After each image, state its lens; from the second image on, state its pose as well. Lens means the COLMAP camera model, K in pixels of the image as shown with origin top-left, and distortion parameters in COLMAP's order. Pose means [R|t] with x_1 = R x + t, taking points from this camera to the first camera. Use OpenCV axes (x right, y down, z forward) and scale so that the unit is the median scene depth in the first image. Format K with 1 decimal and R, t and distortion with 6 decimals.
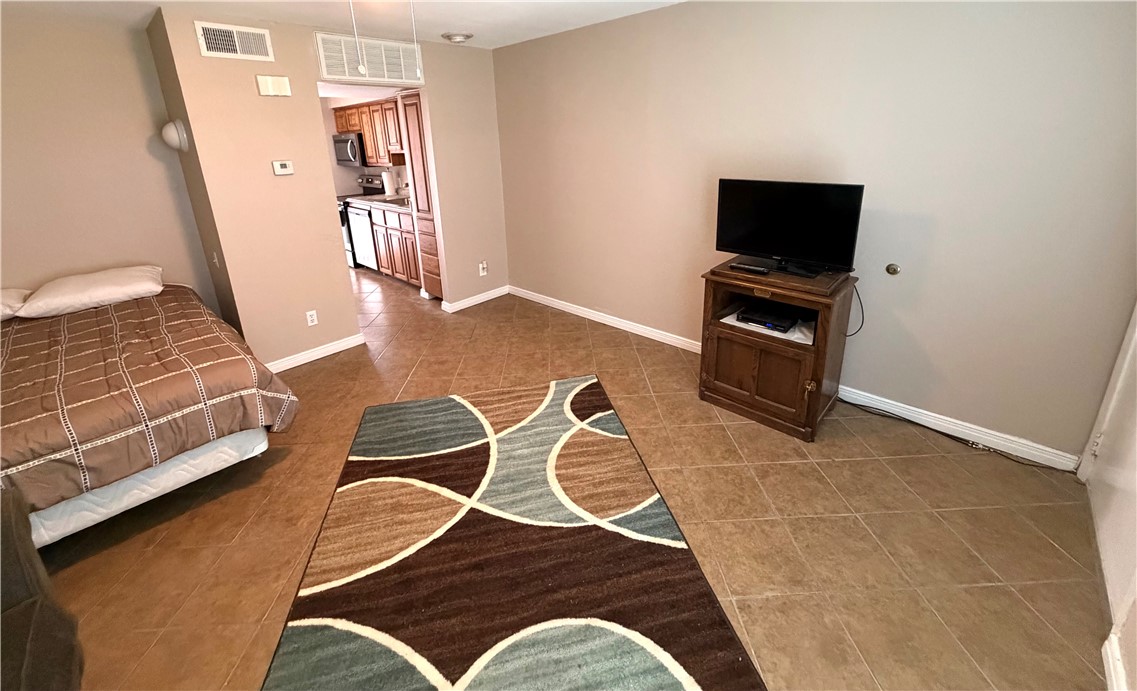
lens RADIAL K [[451.4, 0, 567.6], [0, 451.4, 263.7], [0, 0, 1]] dist [0.000010, 0.000035]
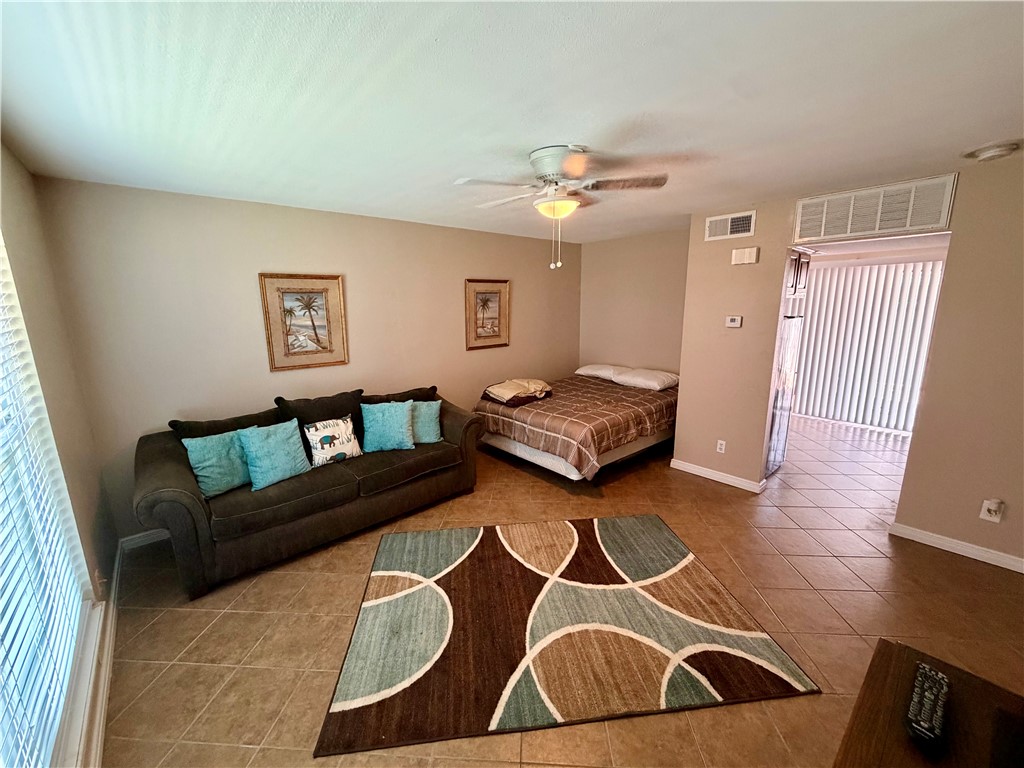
lens RADIAL K [[410.9, 0, 512.0], [0, 410.9, 384.0], [0, 0, 1]] dist [0.001294, -0.000039]
pose [[-0.092109, 0.229573, -0.968923, 0.652811], [-0.255802, 0.934948, 0.245841, -0.209114], [0.962331, 0.270497, -0.027392, 0.594435]]
